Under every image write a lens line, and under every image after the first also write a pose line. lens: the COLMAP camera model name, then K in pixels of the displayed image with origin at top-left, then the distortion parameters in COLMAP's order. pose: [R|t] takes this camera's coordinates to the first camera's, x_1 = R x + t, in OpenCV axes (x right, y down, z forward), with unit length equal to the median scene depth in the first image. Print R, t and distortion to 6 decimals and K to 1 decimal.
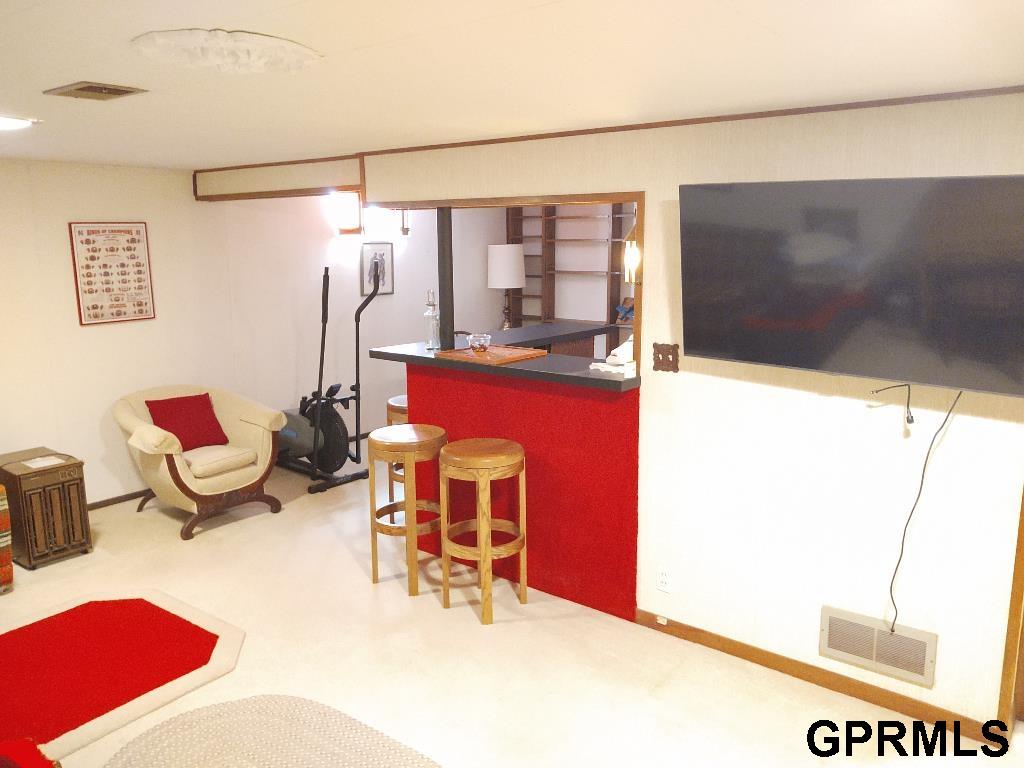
lens RADIAL K [[781.5, 0, 511.3], [0, 781.5, 373.9], [0, 0, 1]] dist [-0.003252, -0.006019]
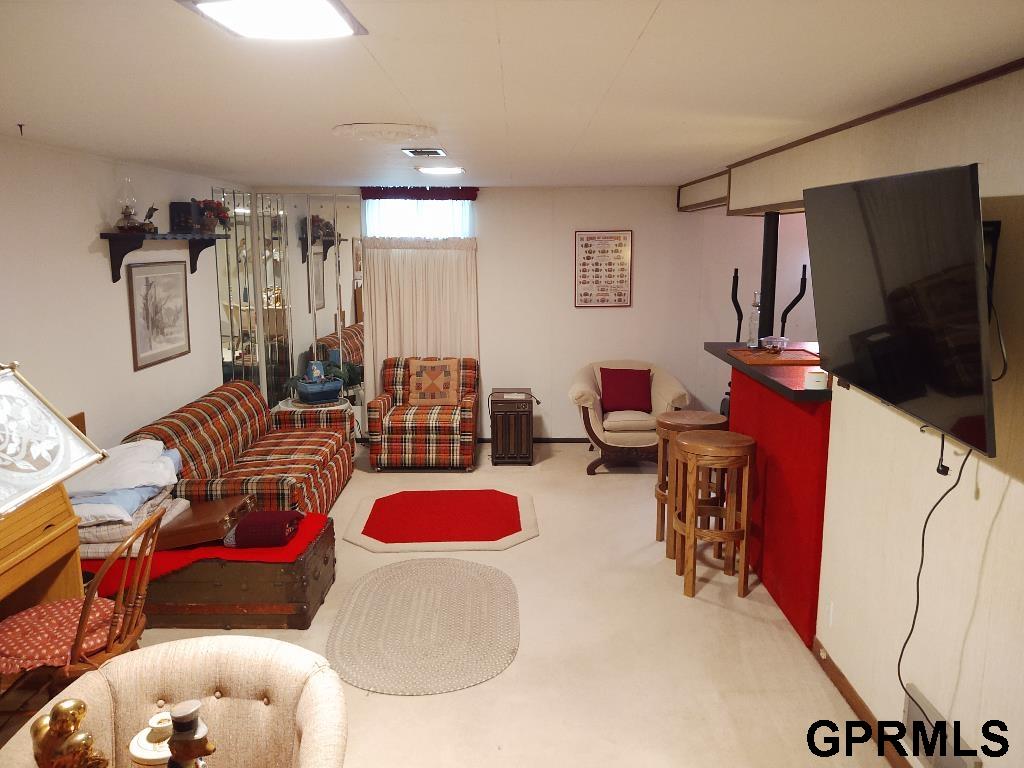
lens RADIAL K [[781.5, 0, 510.0], [0, 781.5, 390.4], [0, 0, 1]] dist [-0.003252, -0.006019]
pose [[0.595191, 0.146626, -0.790094, 0.476729], [-0.132980, 0.987628, 0.083109, -0.016691], [0.792505, 0.055601, 0.607326, 0.087710]]
